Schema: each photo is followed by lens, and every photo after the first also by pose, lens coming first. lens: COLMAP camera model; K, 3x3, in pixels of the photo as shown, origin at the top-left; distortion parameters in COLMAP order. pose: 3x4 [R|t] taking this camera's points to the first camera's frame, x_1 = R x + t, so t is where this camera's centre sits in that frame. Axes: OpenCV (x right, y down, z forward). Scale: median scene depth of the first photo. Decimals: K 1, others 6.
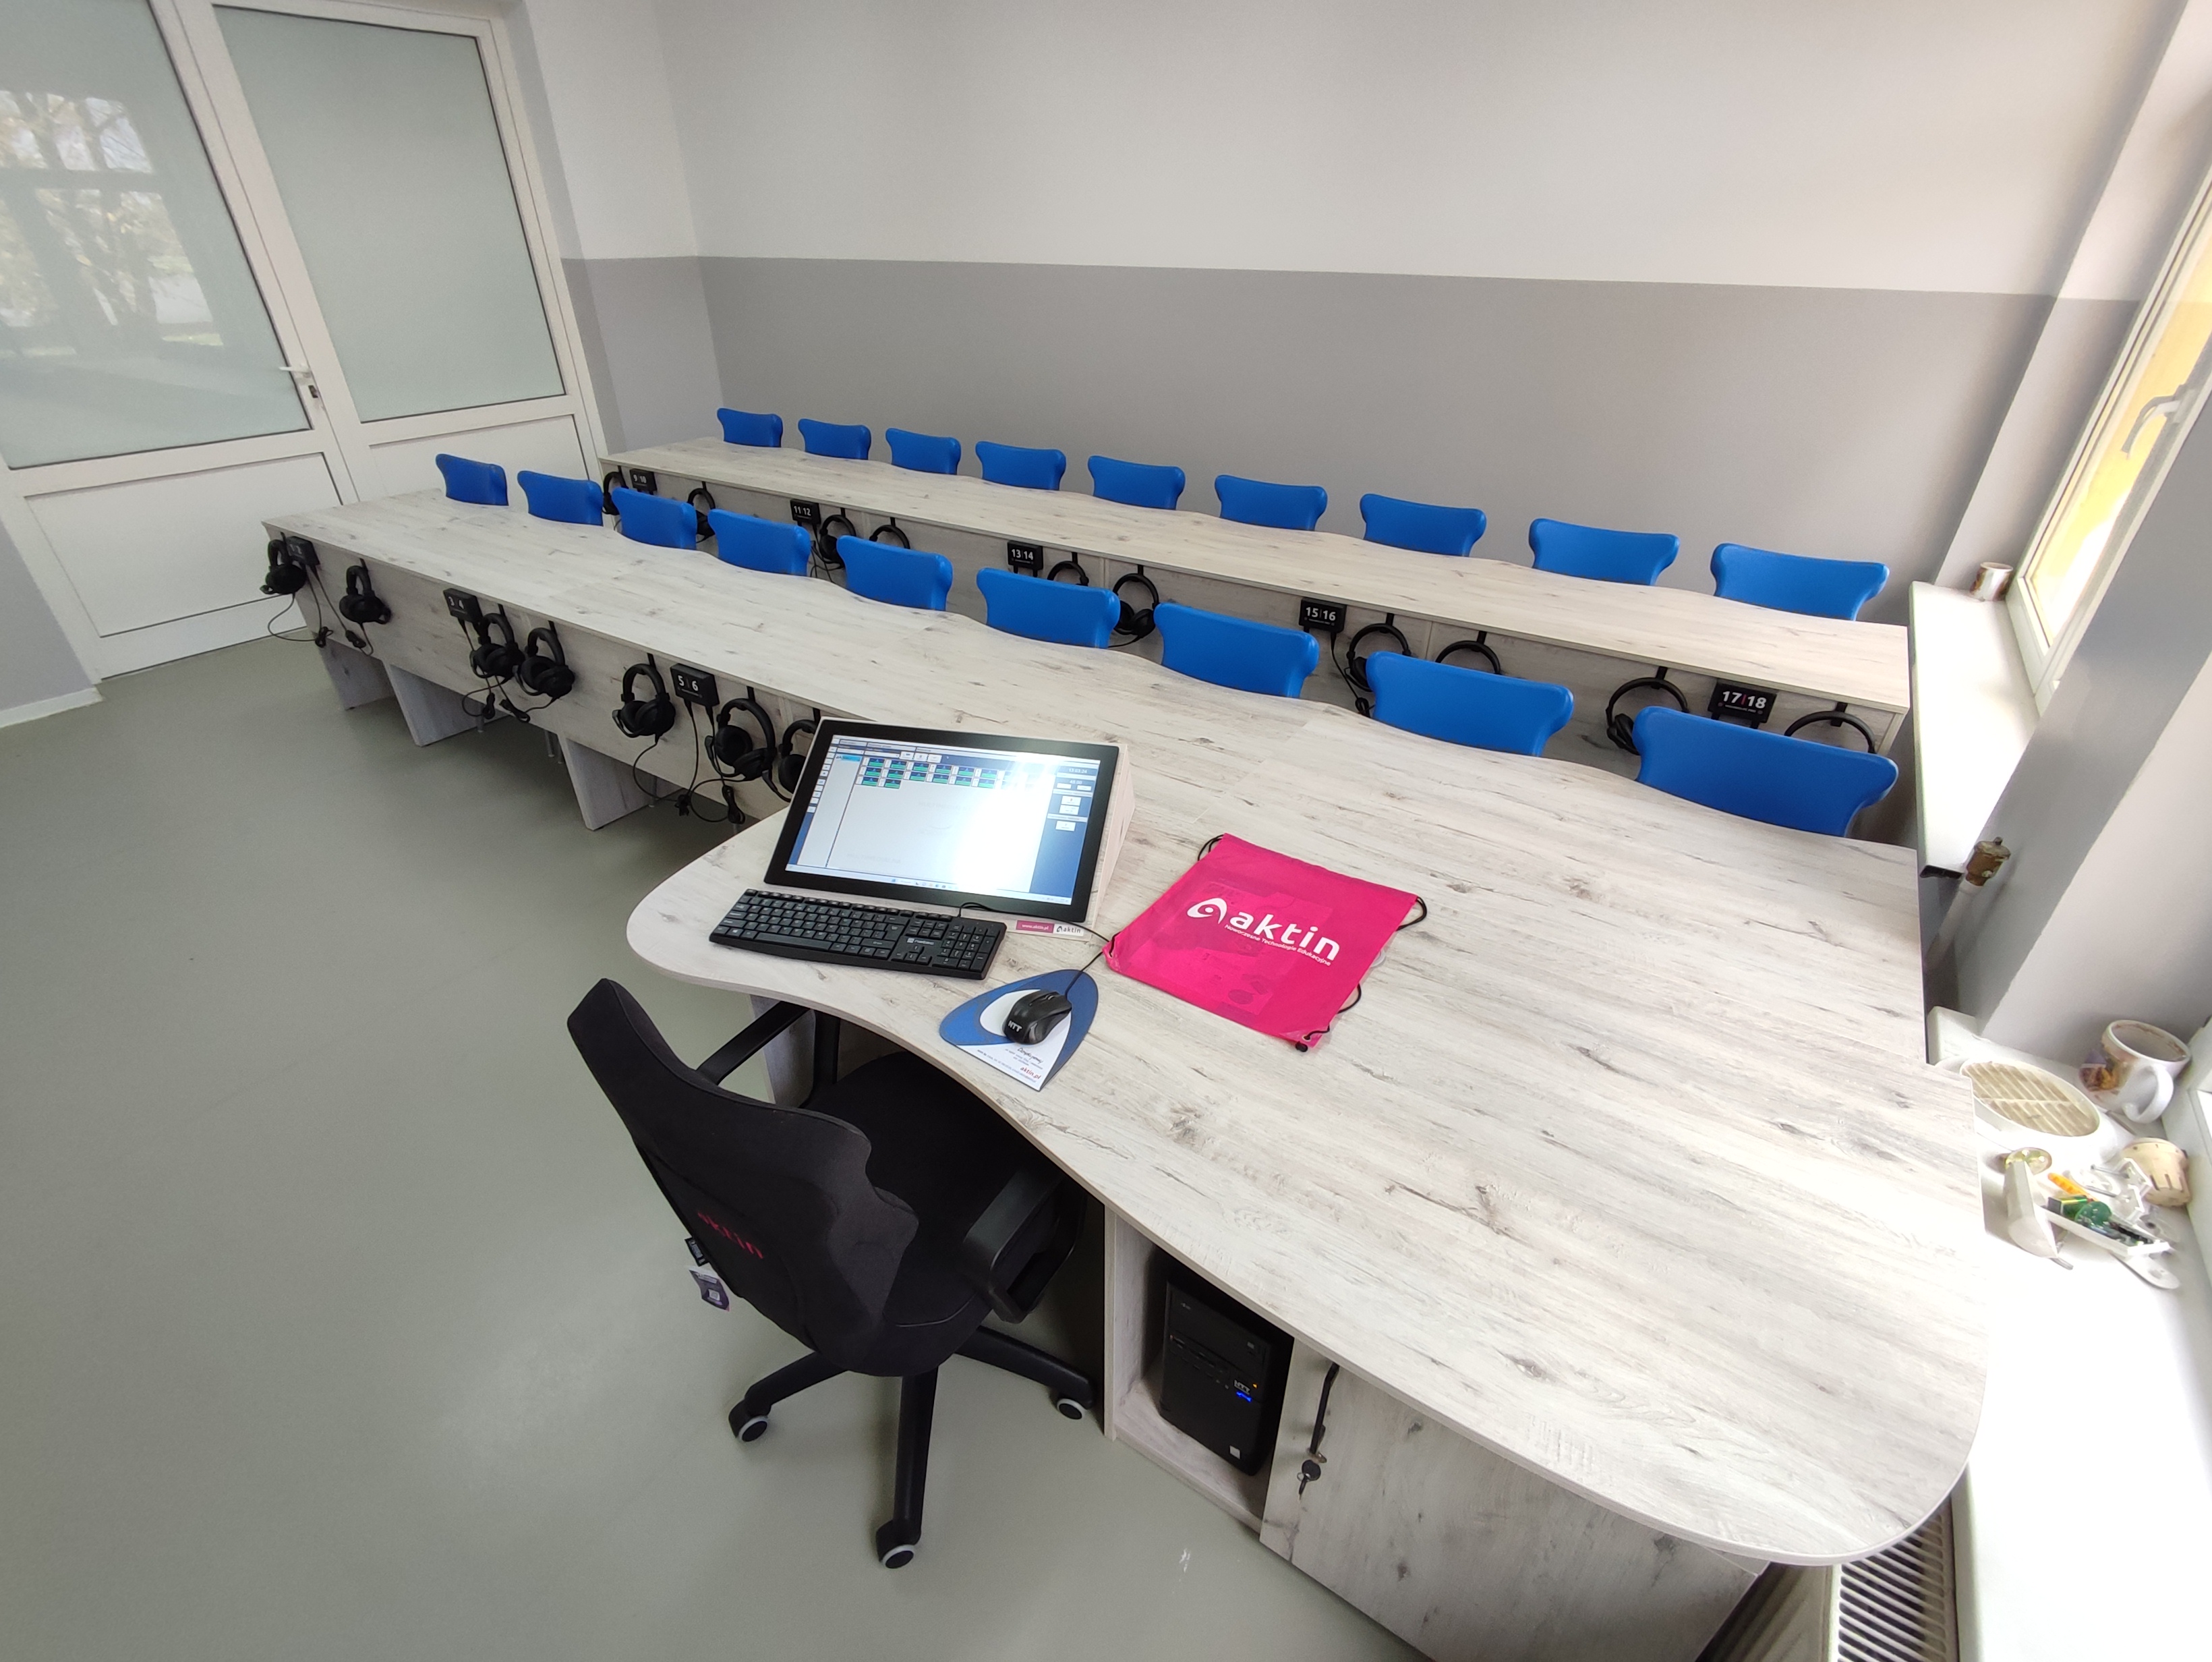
lens RADIAL K [[1016.5, 0, 1102.3], [0, 1016.5, 833.4], [0, 0, 1]] dist [-0.003316, -0.000587]
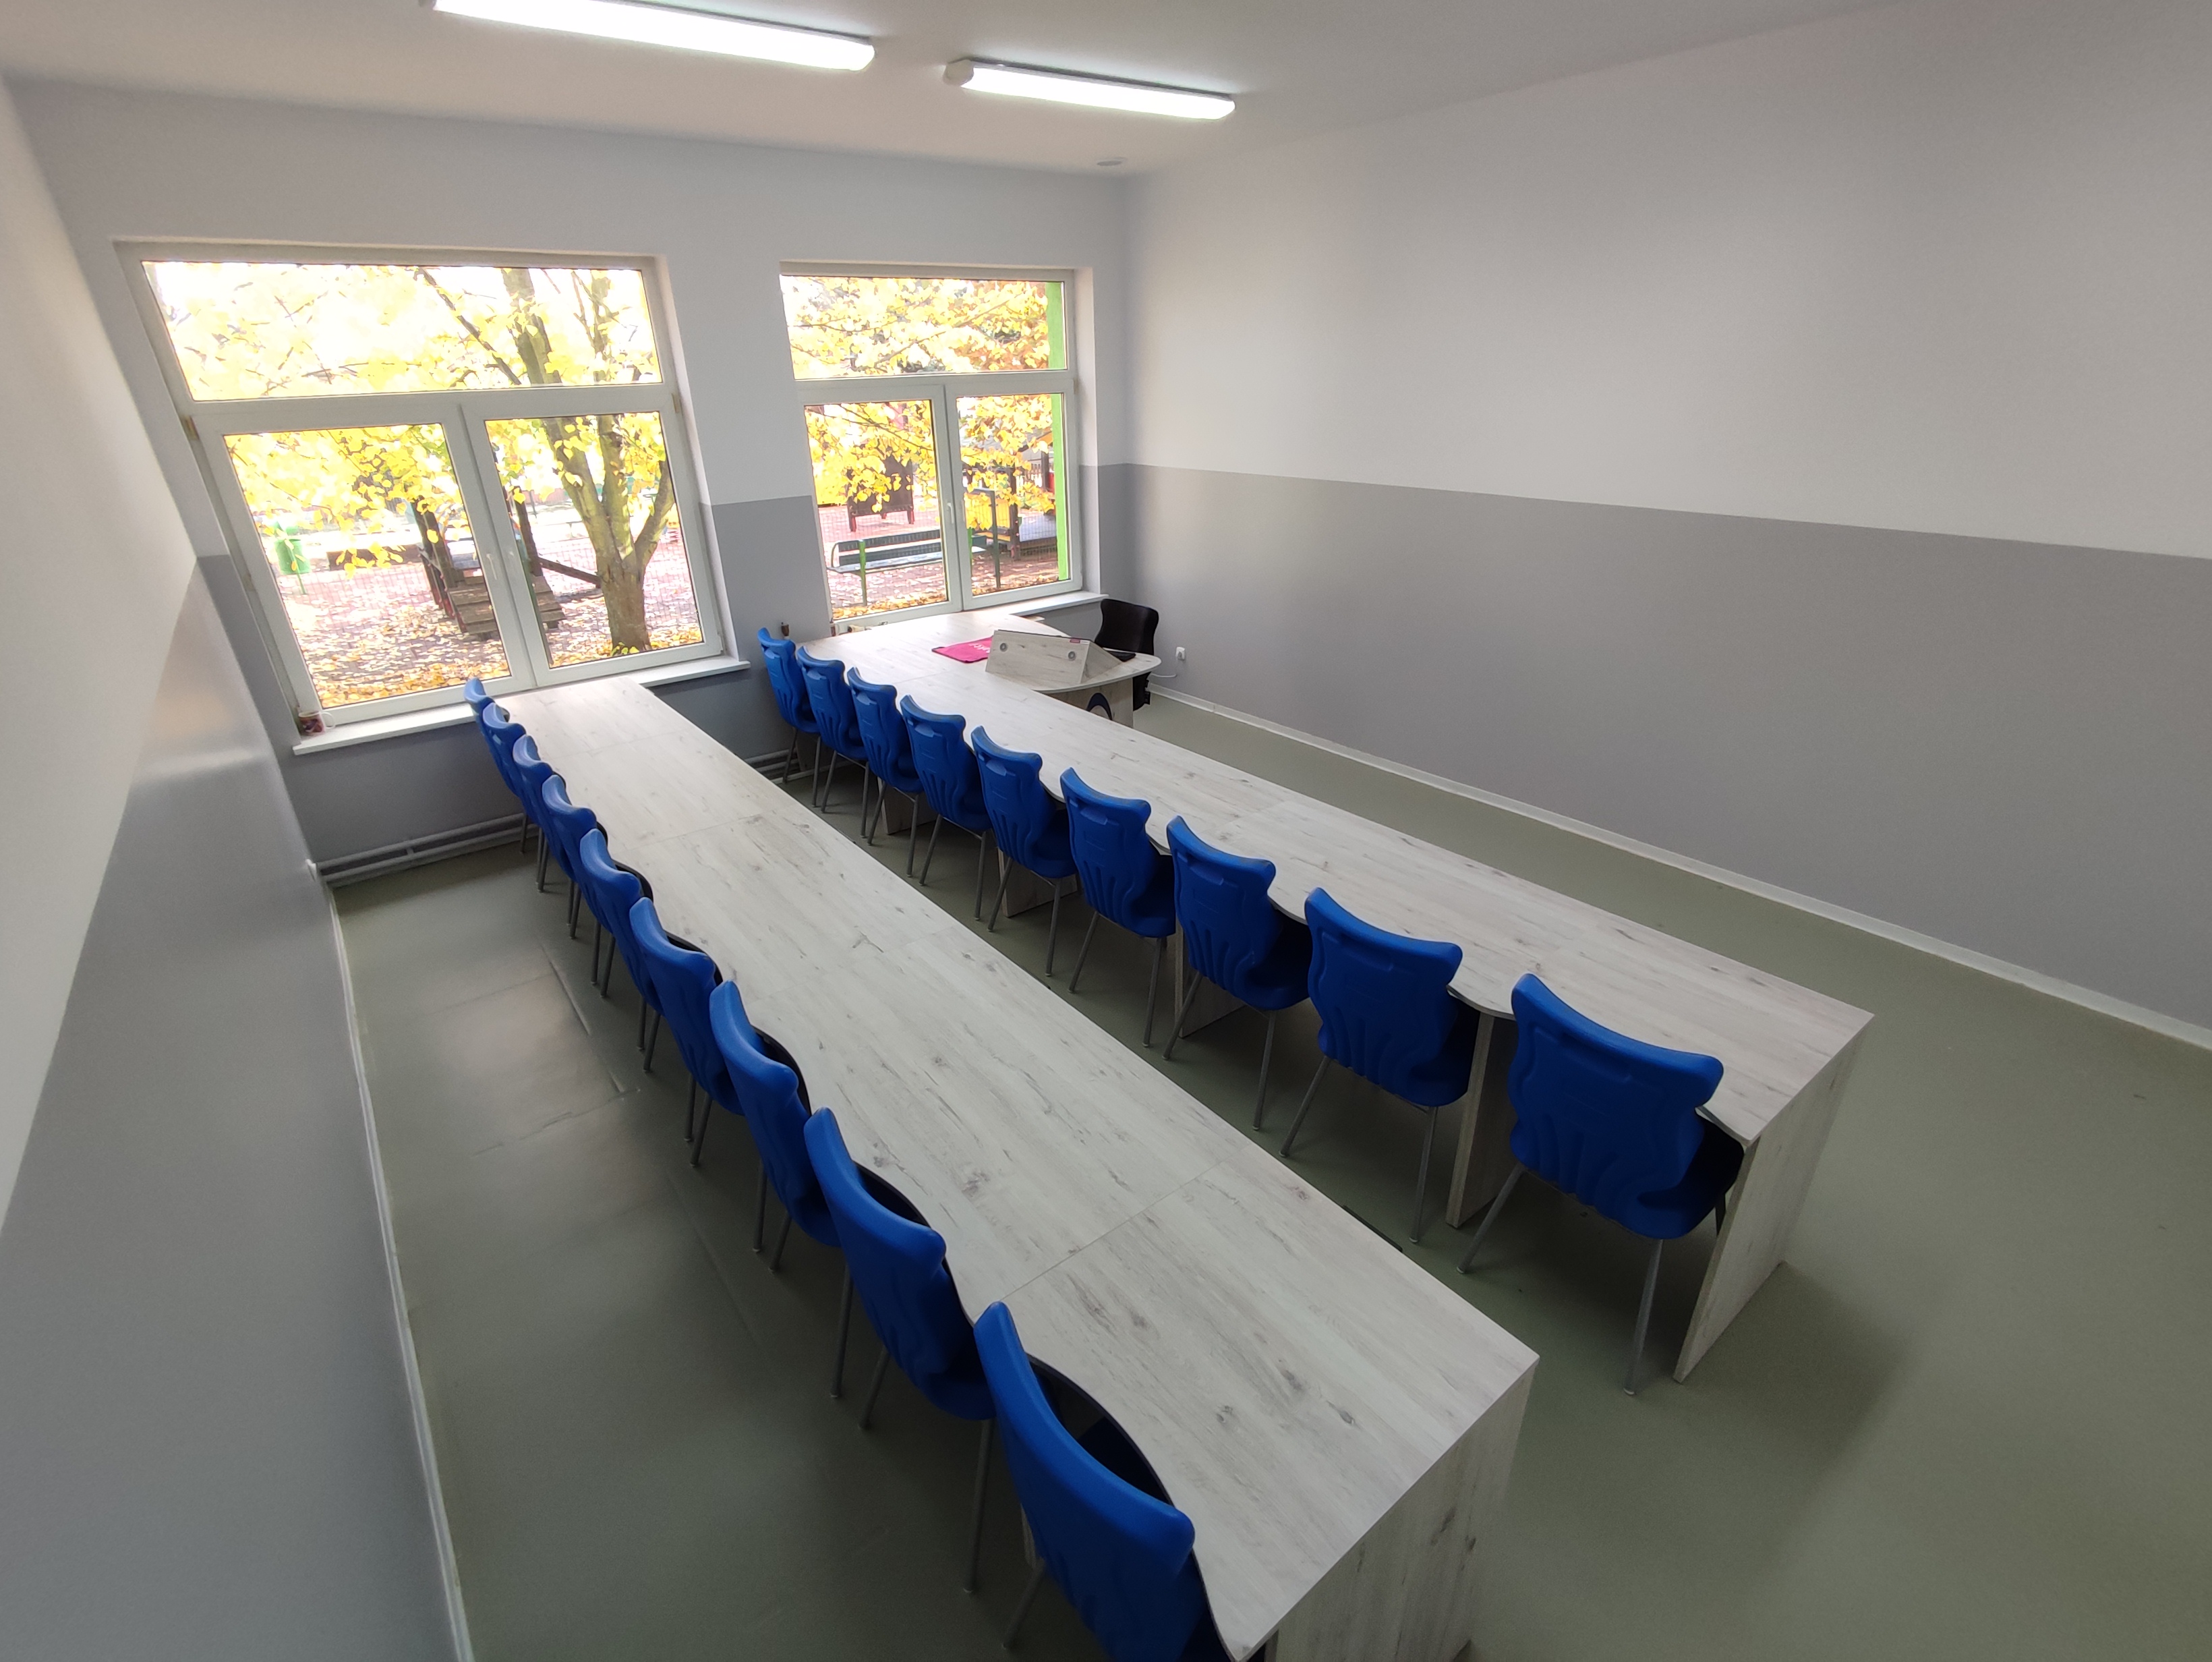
lens RADIAL K [[1017.7, 0, 1101.1], [0, 1017.7, 836.1], [0, 0, 1]] dist [-0.004103, -0.000922]
pose [[-0.948445, -0.113291, 0.296003, -1.201380], [0.184809, 0.561044, 0.806892, -2.064756], [-0.257485, 0.819996, -0.511182, 2.907204]]
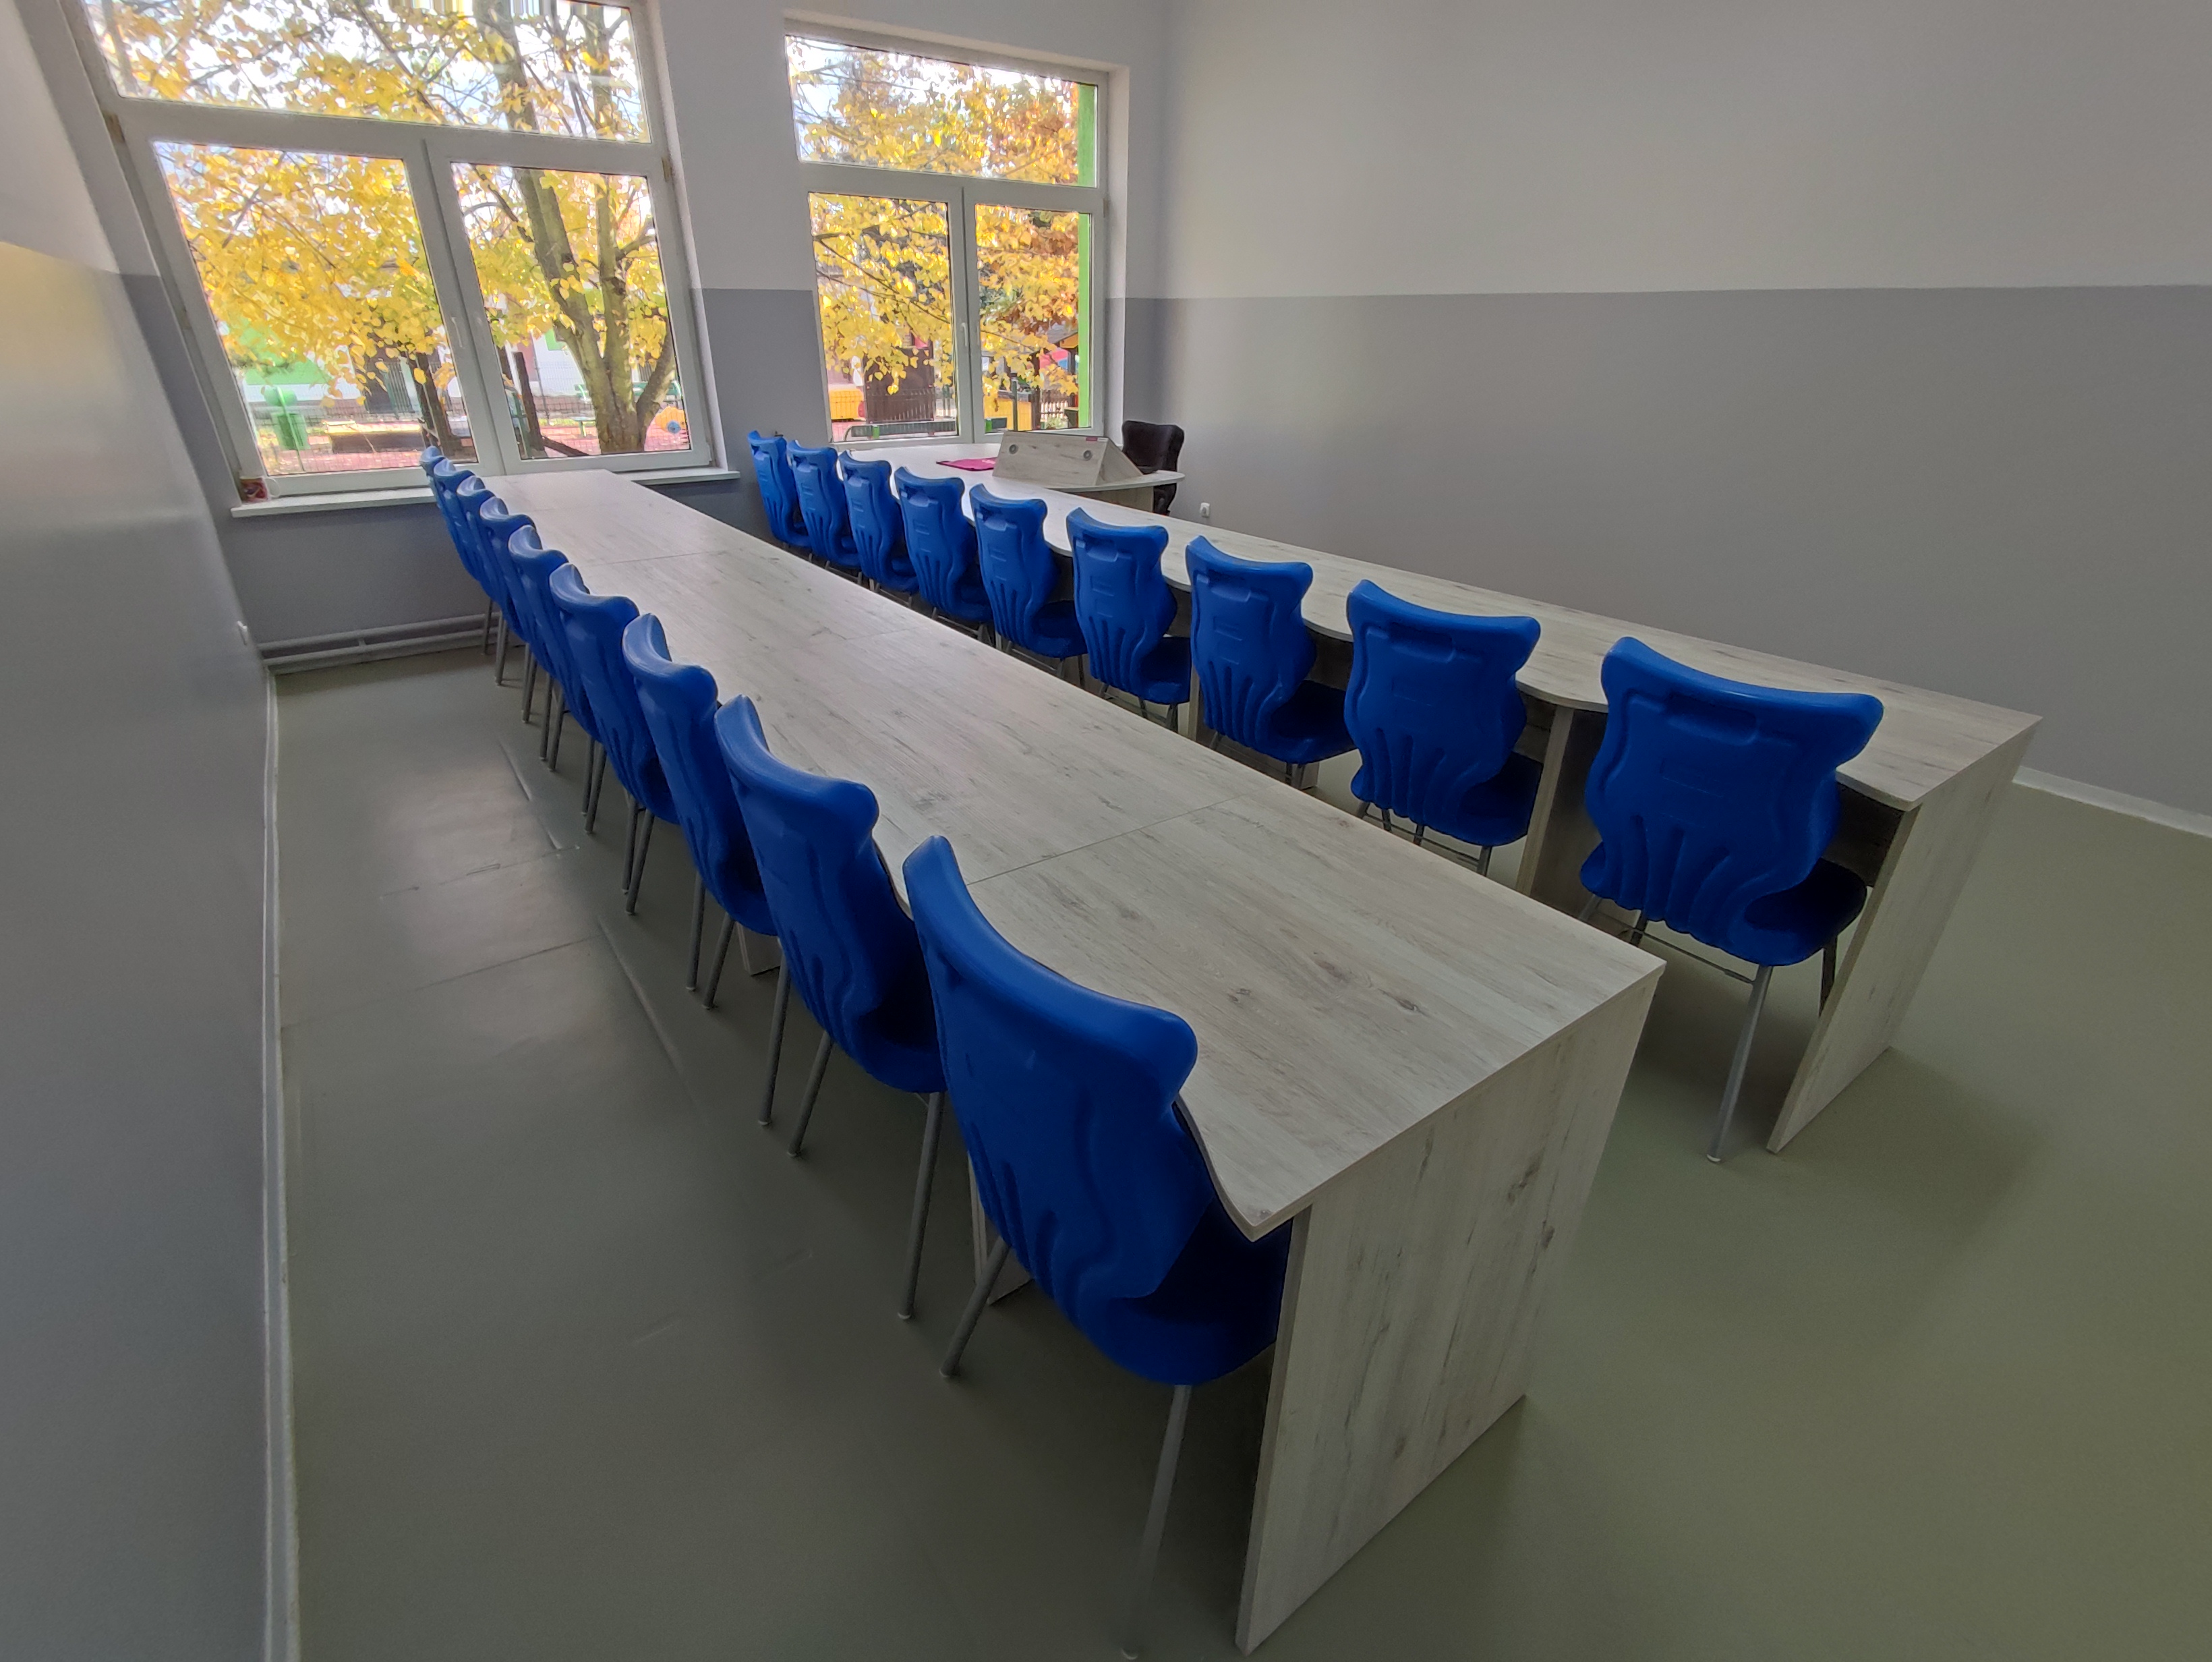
lens RADIAL K [[1016.5, 0, 1102.3], [0, 1016.5, 833.4], [0, 0, 1]] dist [-0.003316, -0.000587]
pose [[-0.939554, -0.164758, 0.300156, -1.194090], [0.166953, 0.544912, 0.821704, -1.665764], [-0.298940, 0.822147, -0.484467, 3.089324]]
